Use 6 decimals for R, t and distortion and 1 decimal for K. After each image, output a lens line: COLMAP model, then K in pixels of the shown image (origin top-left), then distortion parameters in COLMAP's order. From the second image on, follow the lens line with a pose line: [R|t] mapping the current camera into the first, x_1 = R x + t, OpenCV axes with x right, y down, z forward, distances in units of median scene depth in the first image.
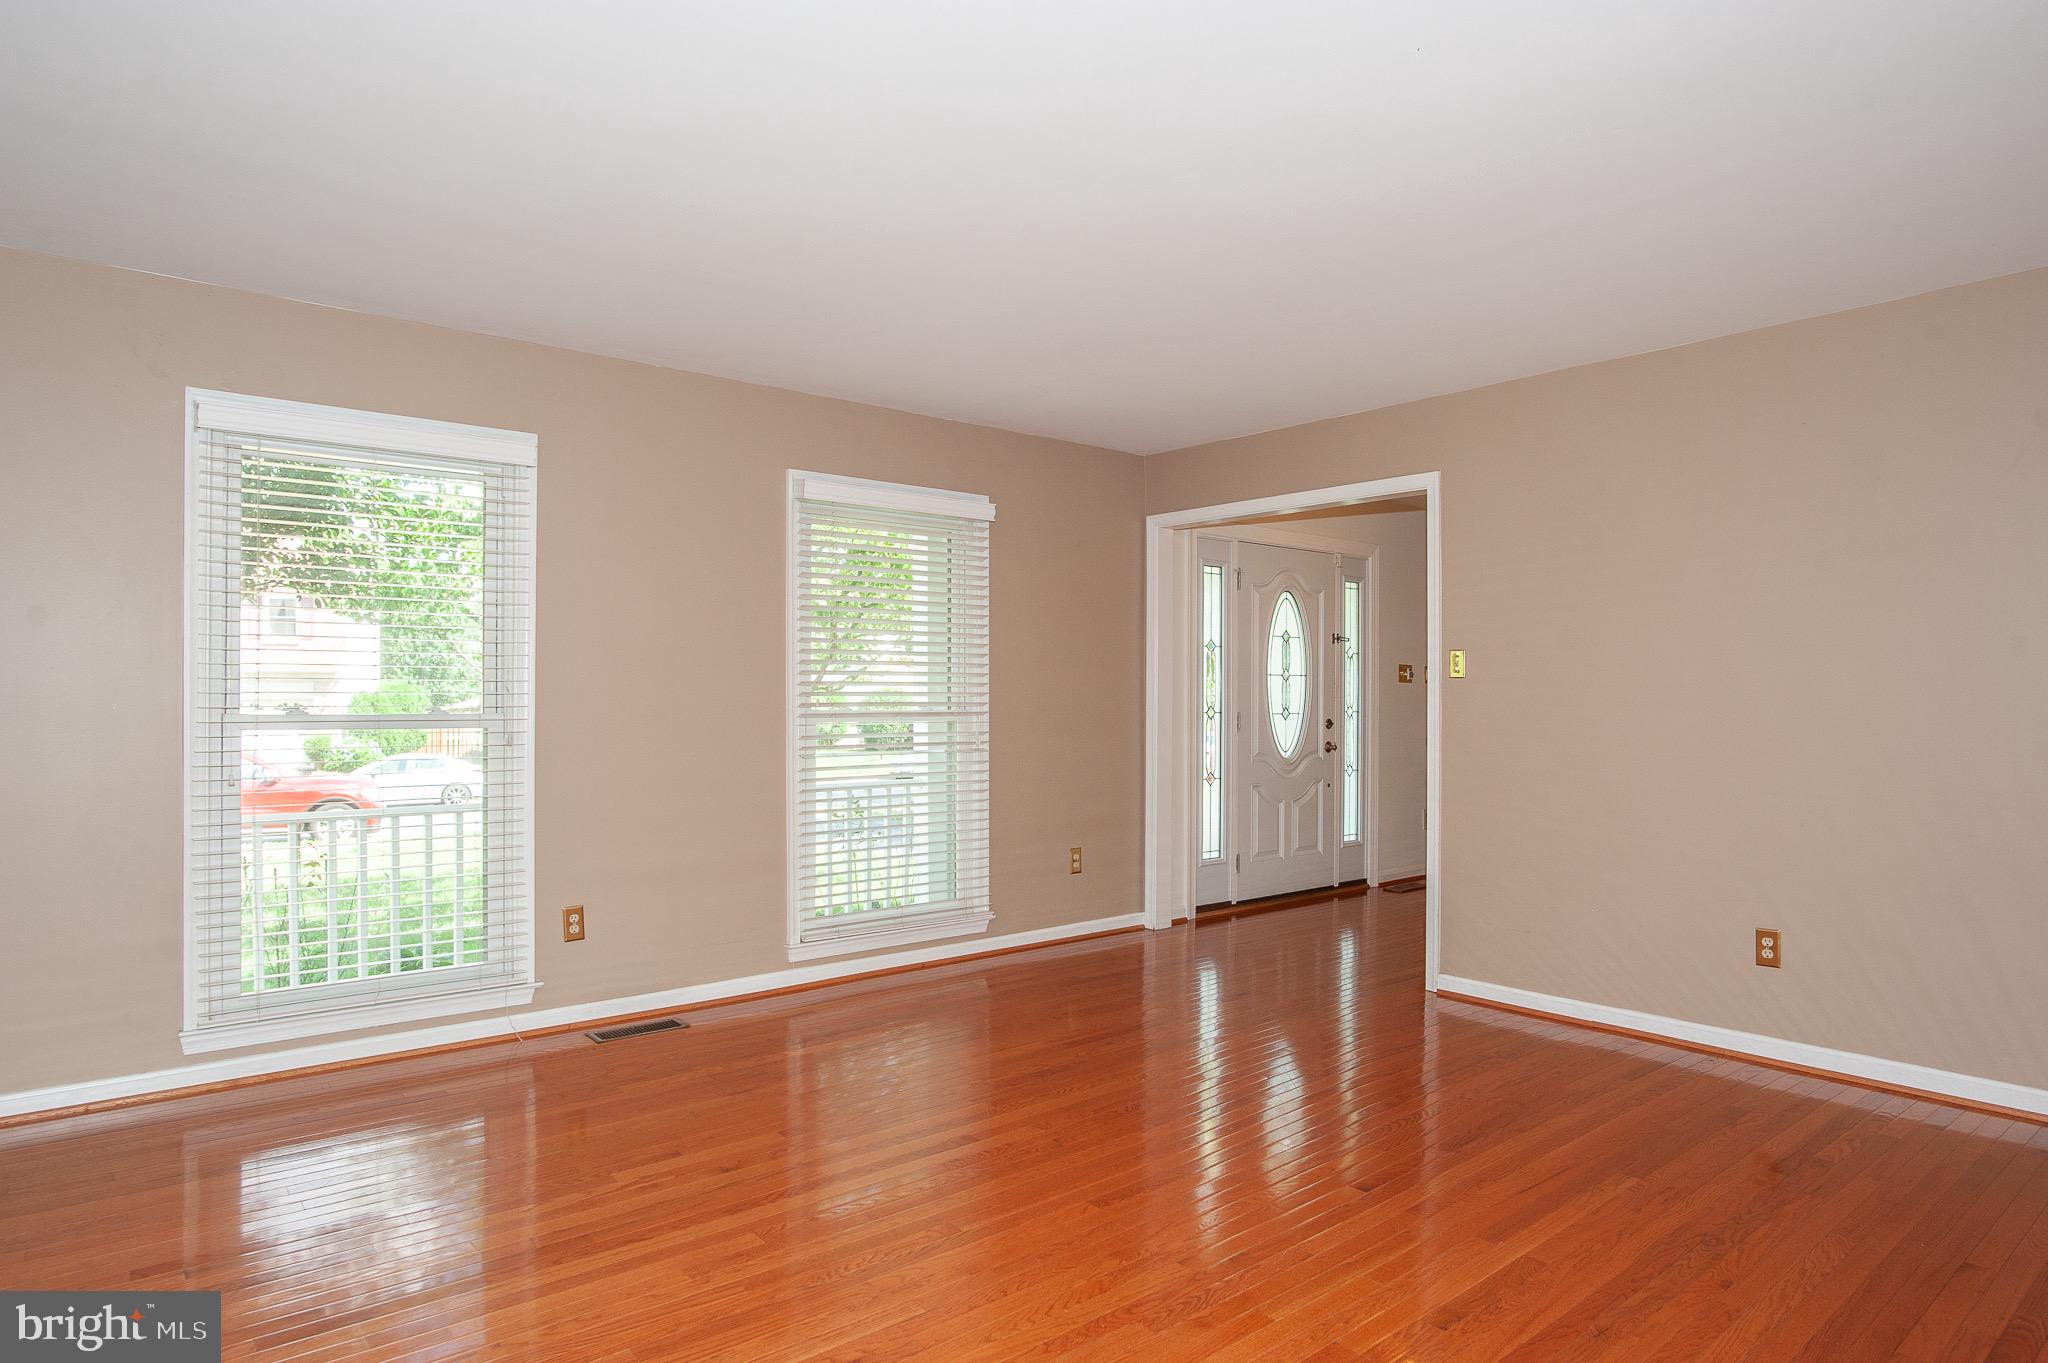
lens RADIAL K [[1188.8, 0, 1019.7], [0, 1188.8, 700.8], [0, 0, 1]] dist [-0.043680, 0.016297]
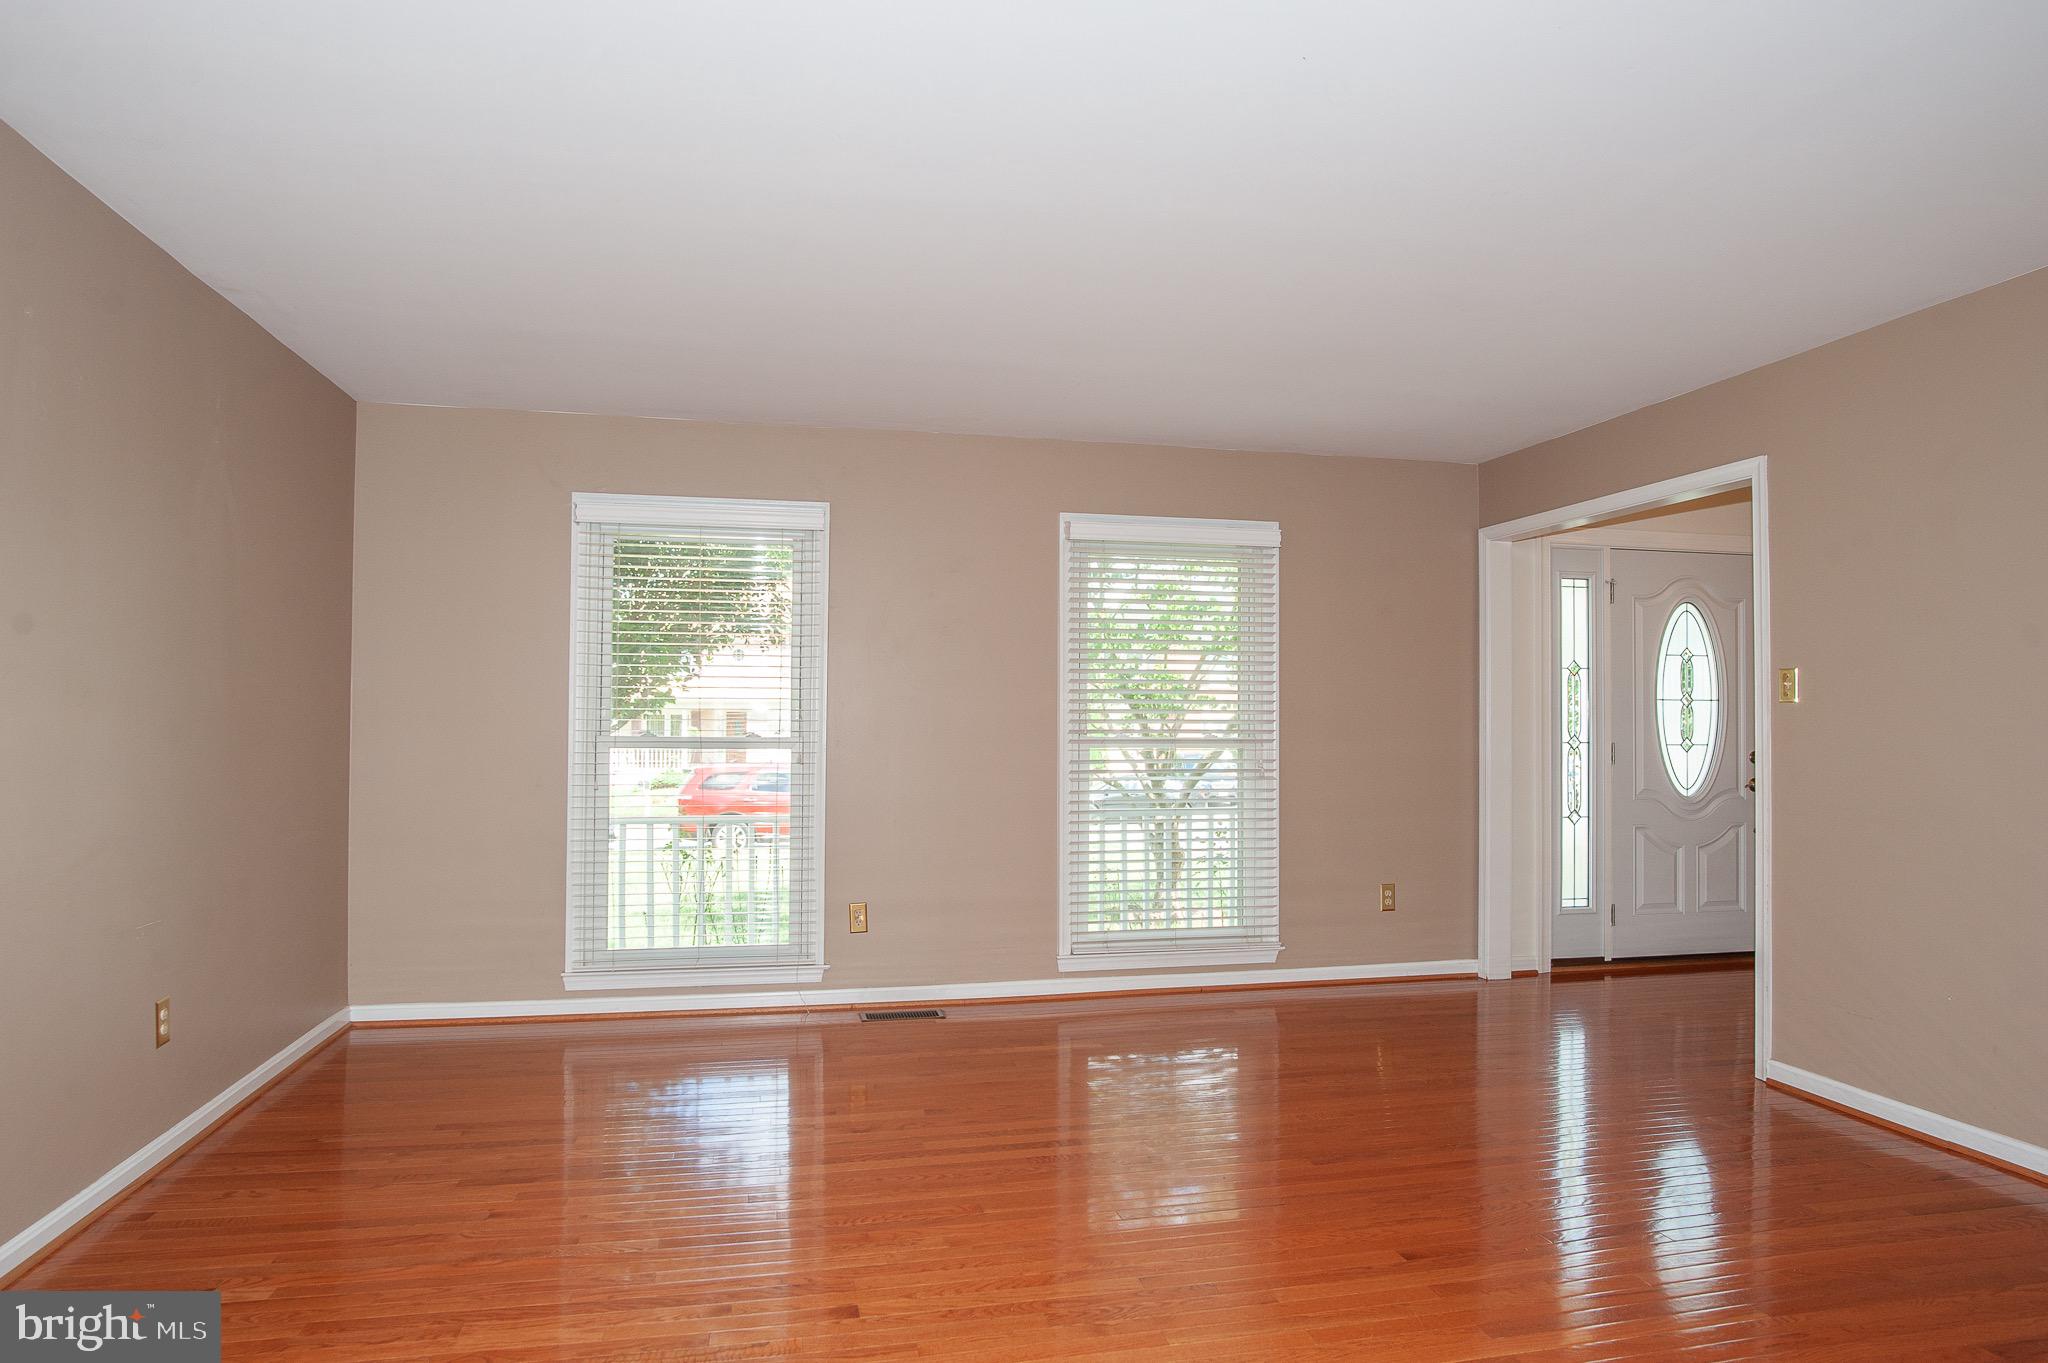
lens RADIAL K [[1215.2, 0, 1021.2], [0, 1215.2, 692.1], [0, 0, 1]] dist [-0.048791, 0.017807]
pose [[0.884553, -0.009496, -0.466343, 0.254276], [-0.004126, 0.999594, -0.028182, -0.000715], [0.466421, 0.026852, 0.884155, 0.007884]]
